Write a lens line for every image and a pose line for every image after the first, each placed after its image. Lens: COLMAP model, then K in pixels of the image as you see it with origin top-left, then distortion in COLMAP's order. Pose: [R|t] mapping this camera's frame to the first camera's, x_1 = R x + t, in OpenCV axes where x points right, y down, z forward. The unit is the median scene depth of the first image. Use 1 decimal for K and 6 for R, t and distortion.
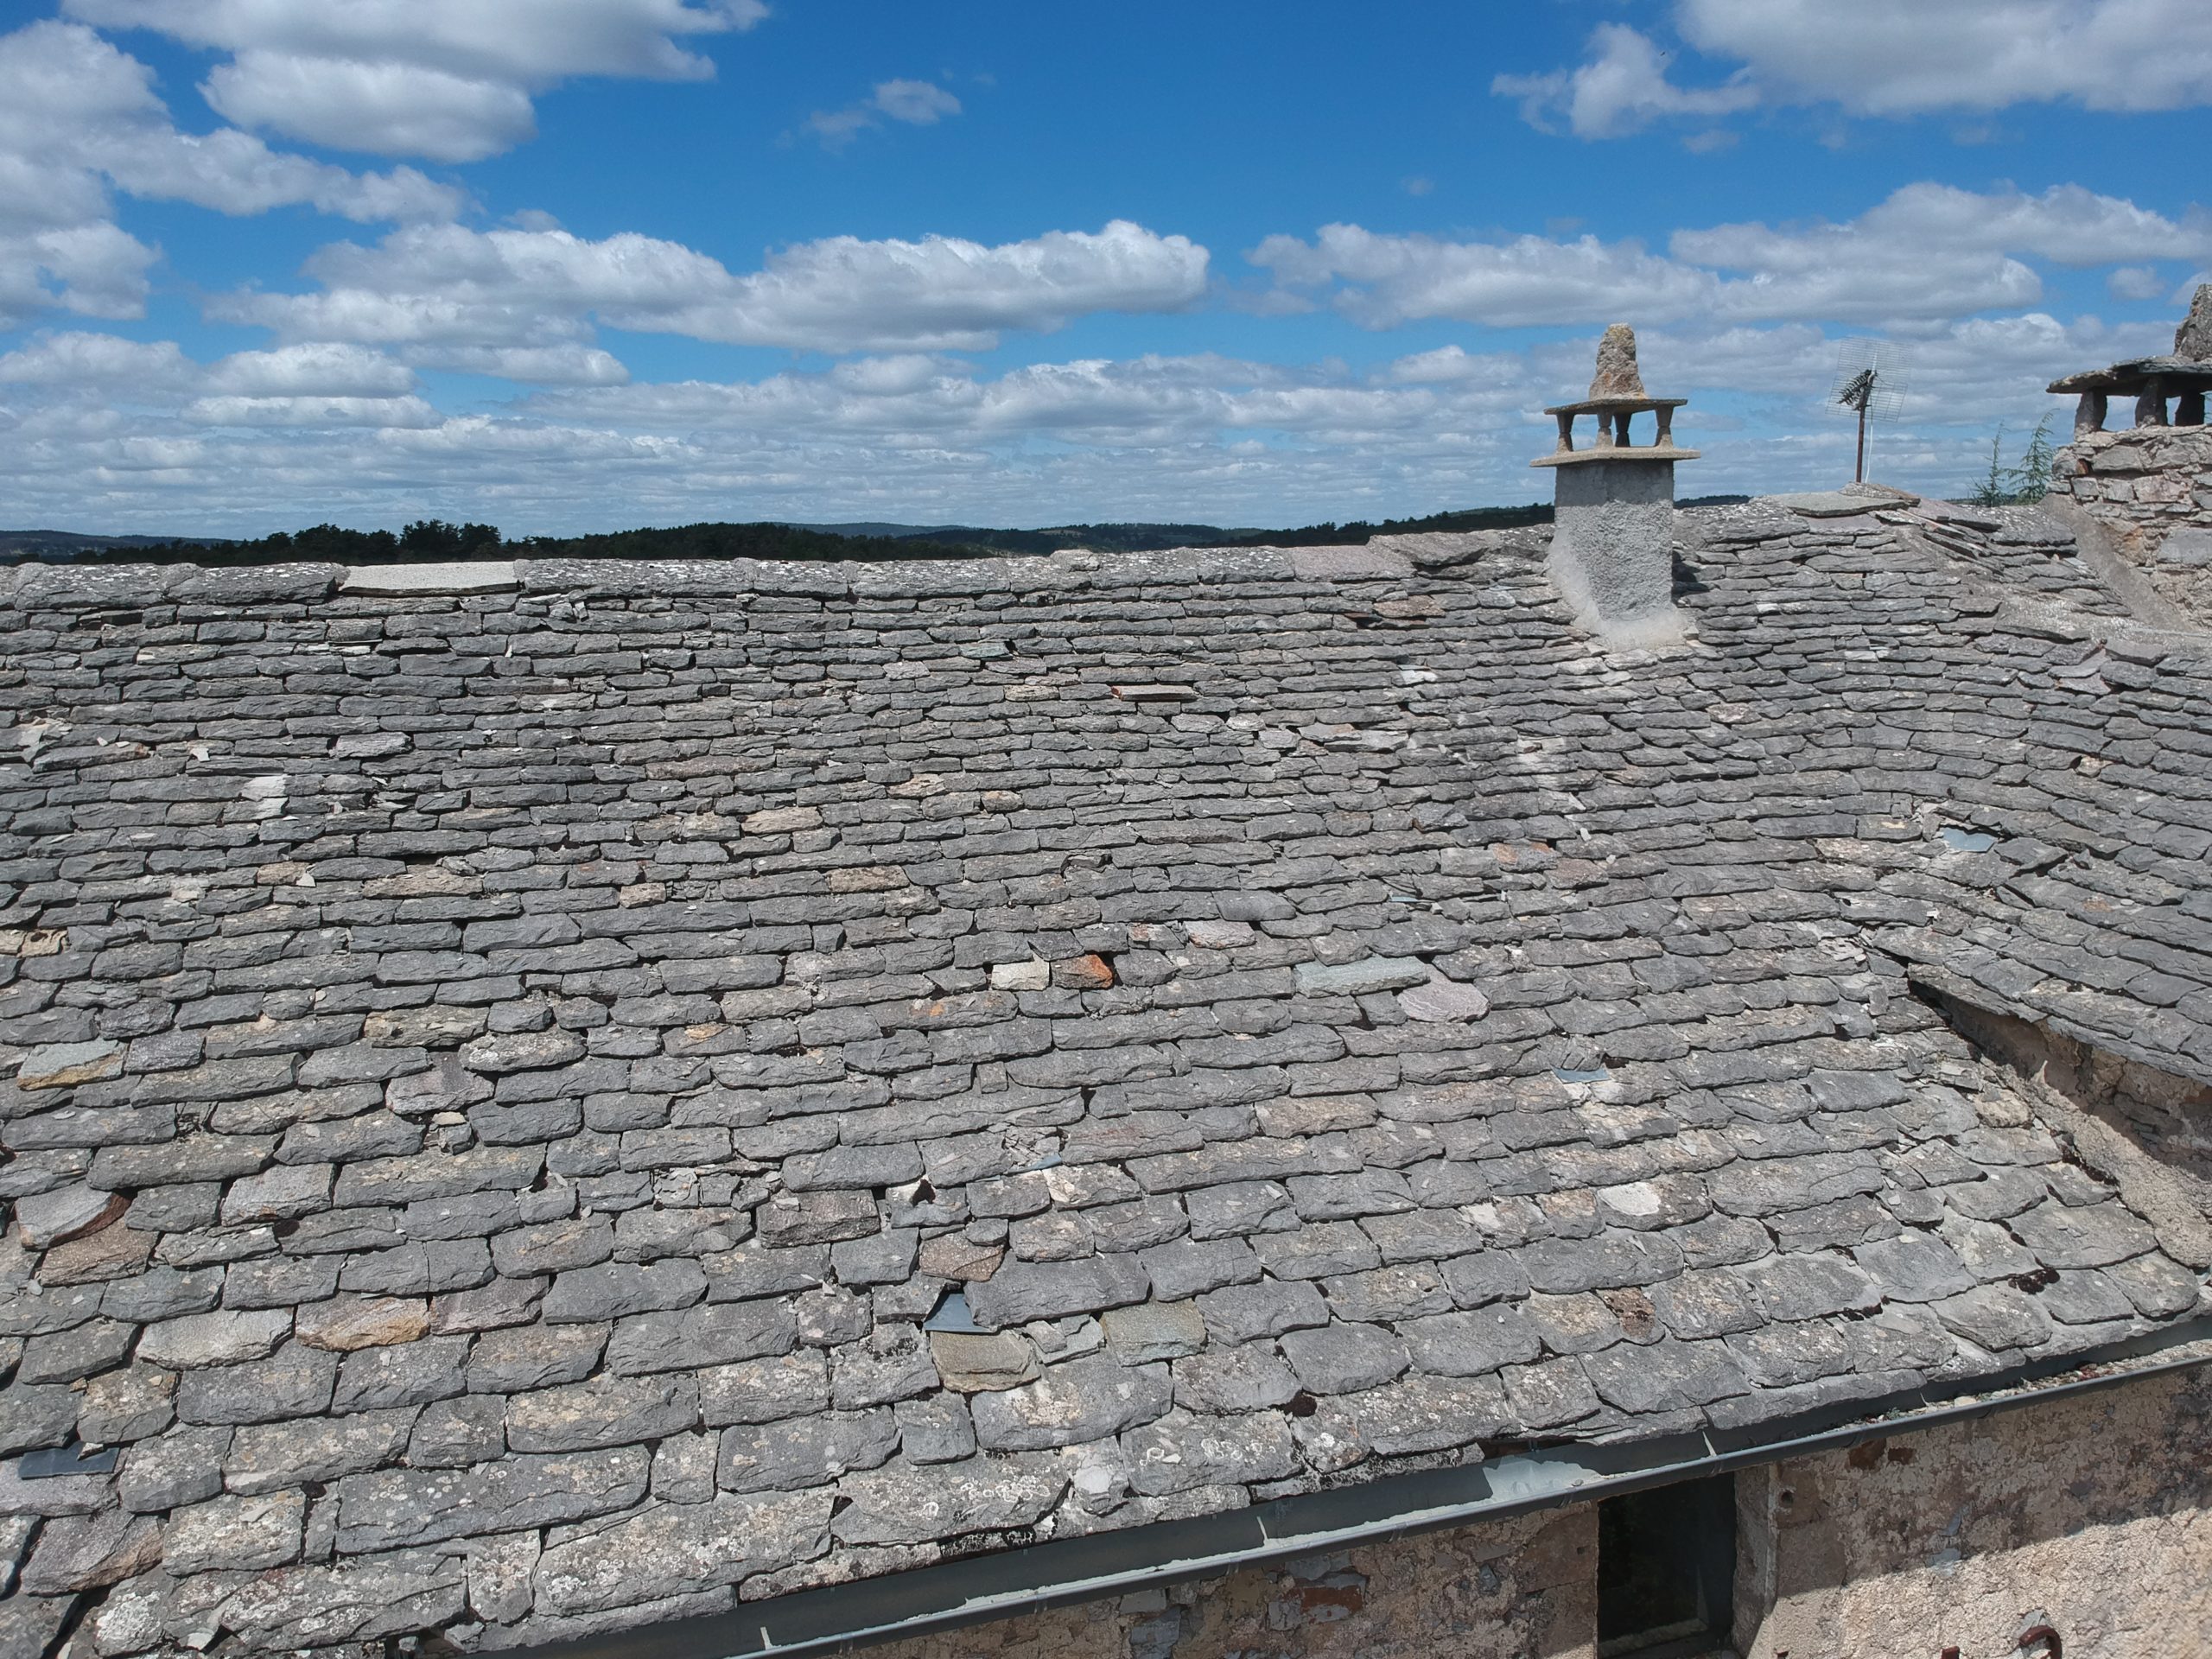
lens RADIAL K [[1650.7, 0, 1129.5], [0, 1650.7, 781.1], [0, 0, 1]] dist [0.080484, -0.153984]
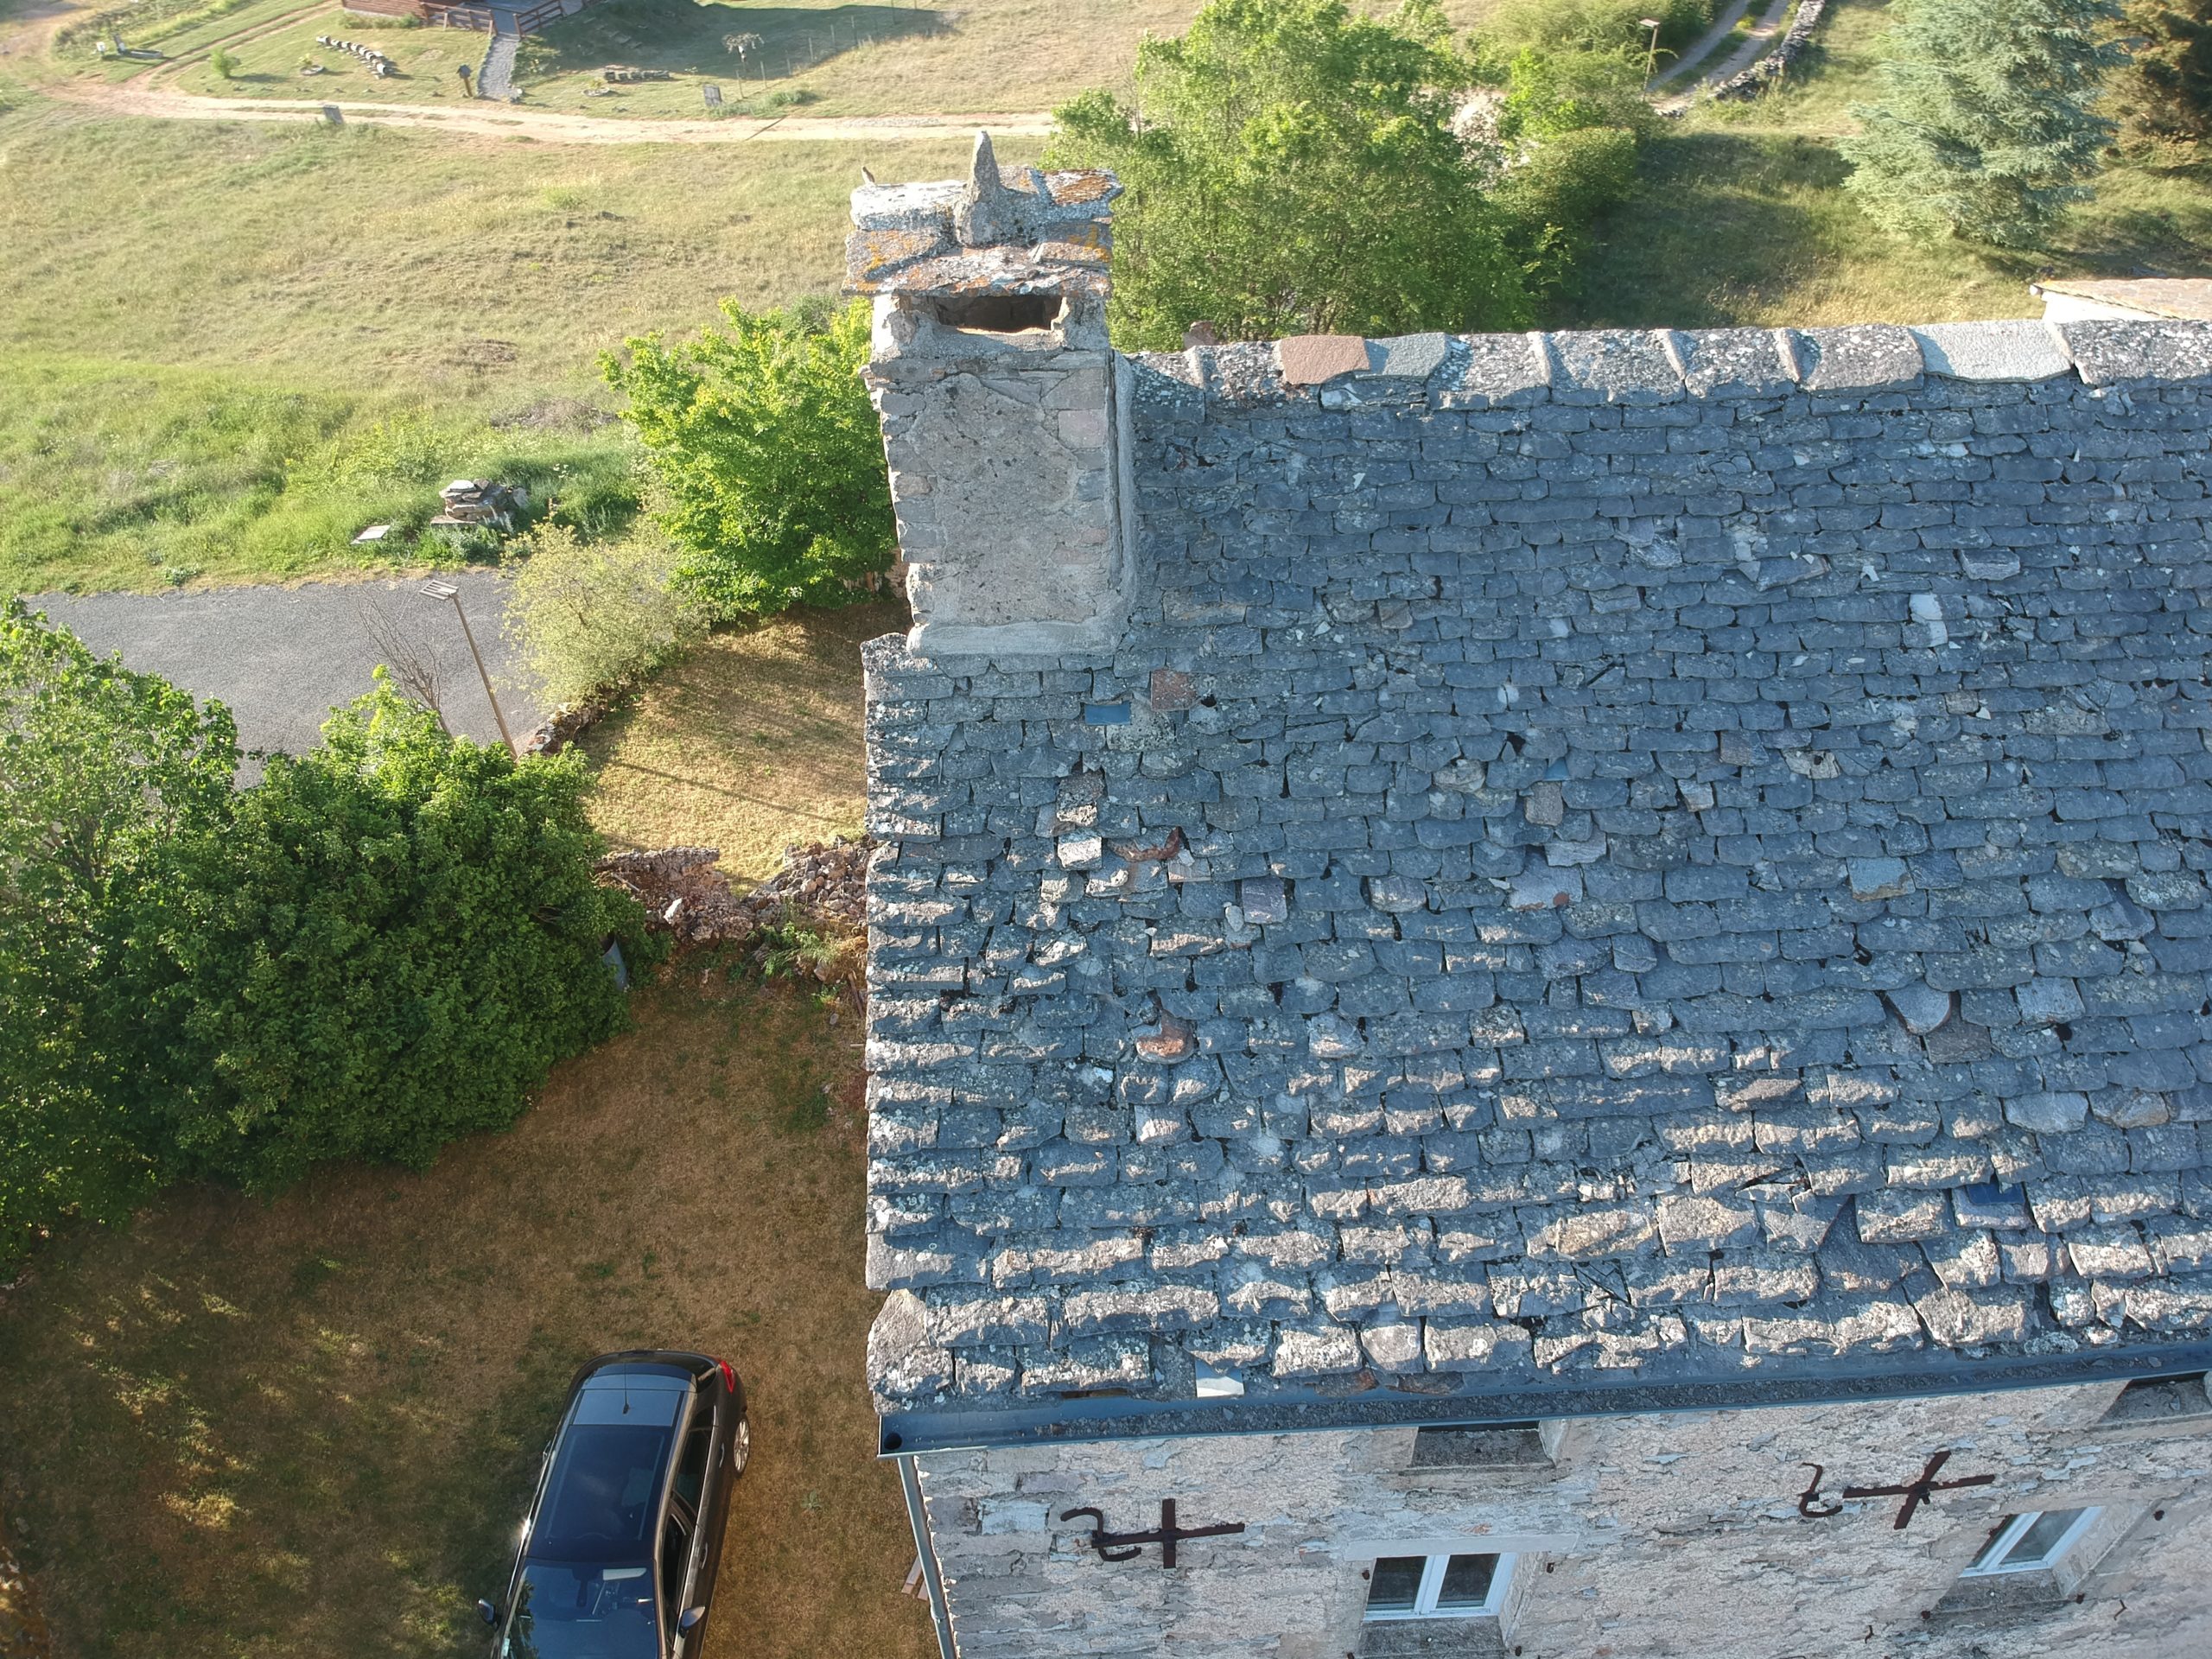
lens RADIAL K [[1650.7, 0, 1110.3], [0, 1650.7, 813.4], [0, 0, 1]] dist [0.080484, -0.153984]
pose [[0.969217, 0.168109, -0.179880, -0.869391], [-0.030211, 0.806290, 0.590748, -0.608124], [0.244346, -0.567129, 0.786549, -0.247832]]
